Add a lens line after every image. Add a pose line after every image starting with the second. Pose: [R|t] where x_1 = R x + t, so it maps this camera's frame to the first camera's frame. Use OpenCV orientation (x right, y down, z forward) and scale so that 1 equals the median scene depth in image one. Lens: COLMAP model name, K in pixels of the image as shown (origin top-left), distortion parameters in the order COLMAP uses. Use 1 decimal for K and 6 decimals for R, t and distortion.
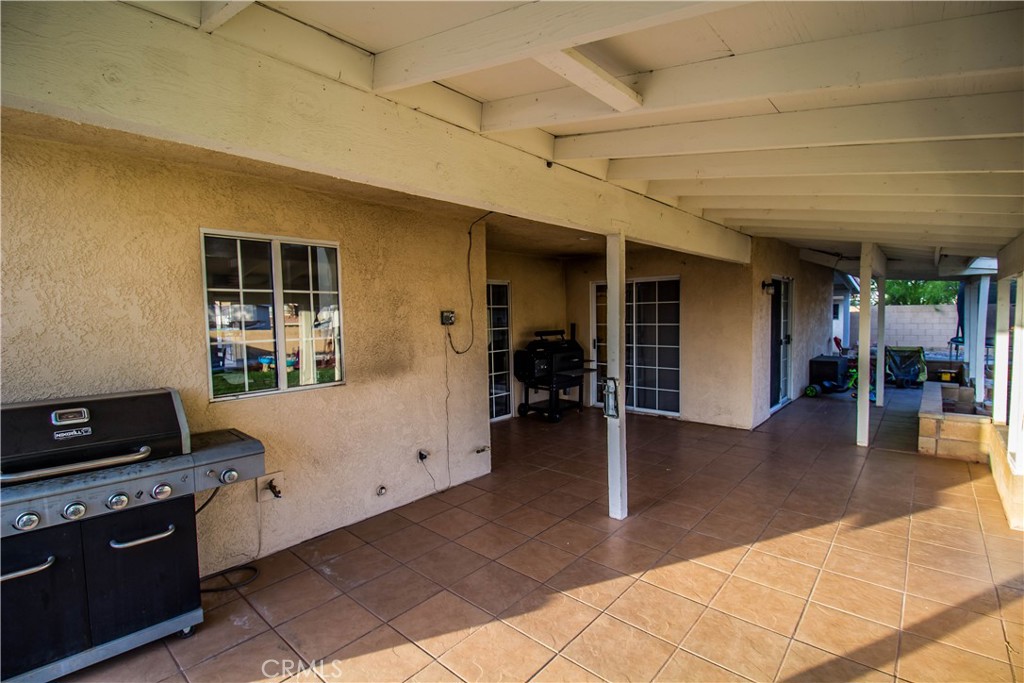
lens RADIAL K [[470.6, 0, 513.2], [0, 470.6, 342.3], [0, 0, 1]] dist [-0.010553, -0.008941]
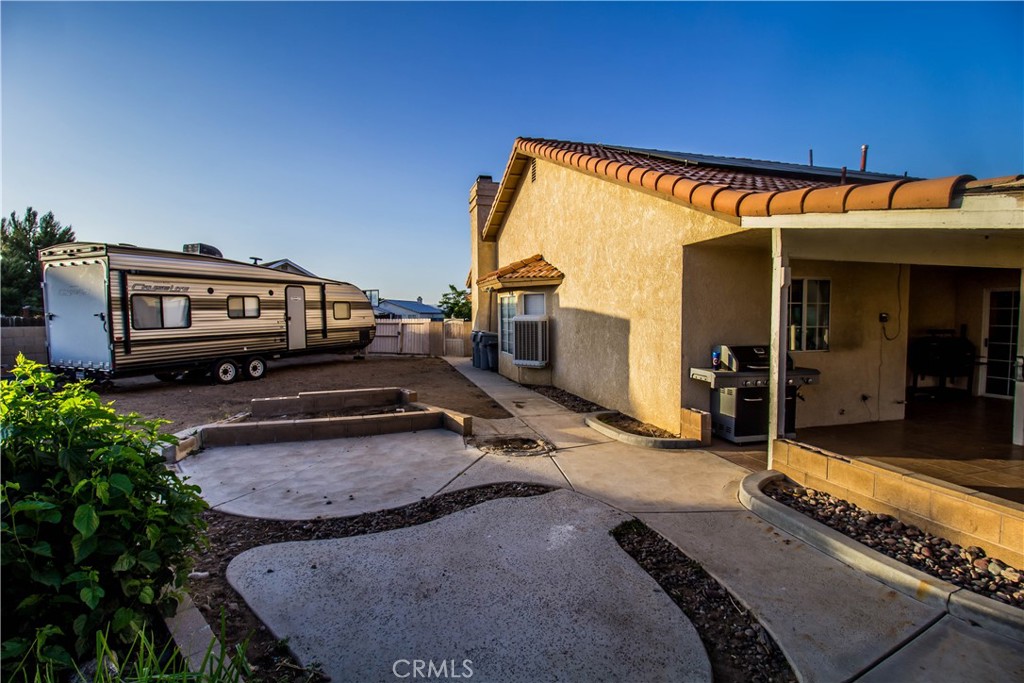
lens RADIAL K [[470.6, 0, 513.2], [0, 470.6, 342.3], [0, 0, 1]] dist [-0.010553, -0.008941]
pose [[0.835769, 0.045128, -0.547224, -0.295415], [-0.044118, 0.998914, 0.014998, 0.060604], [0.547306, 0.011608, 0.836852, -0.966788]]
